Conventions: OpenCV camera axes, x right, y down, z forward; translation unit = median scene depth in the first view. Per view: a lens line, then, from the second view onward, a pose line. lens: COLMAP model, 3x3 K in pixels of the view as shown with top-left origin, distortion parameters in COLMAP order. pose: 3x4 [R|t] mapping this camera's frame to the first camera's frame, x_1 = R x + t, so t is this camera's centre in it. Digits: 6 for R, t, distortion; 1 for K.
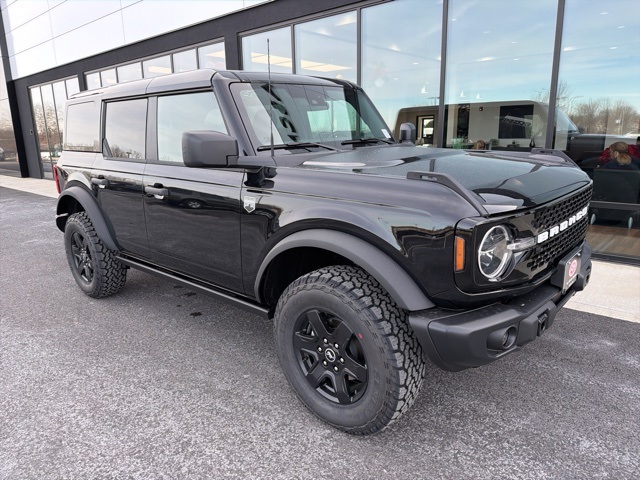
lens RADIAL K [[461.0, 0, 323.1], [0, 461.0, 236.9], [0, 0, 1]] dist [0.052966, -0.001051]
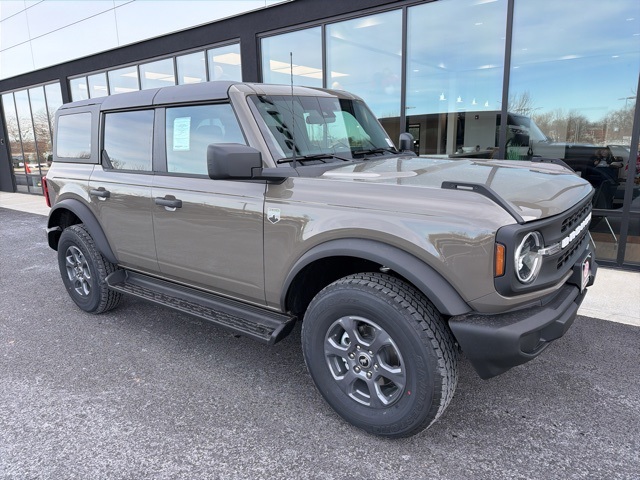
lens RADIAL K [[461.0, 0, 325.2], [0, 461.0, 240.4], [0, 0, 1]] dist [0.052966, -0.001051]
pose [[0.996777, -0.020724, 0.077500, -0.110060], [0.021421, 0.999737, -0.008165, -0.004361], [-0.077311, 0.009798, 0.996959, -0.011807]]
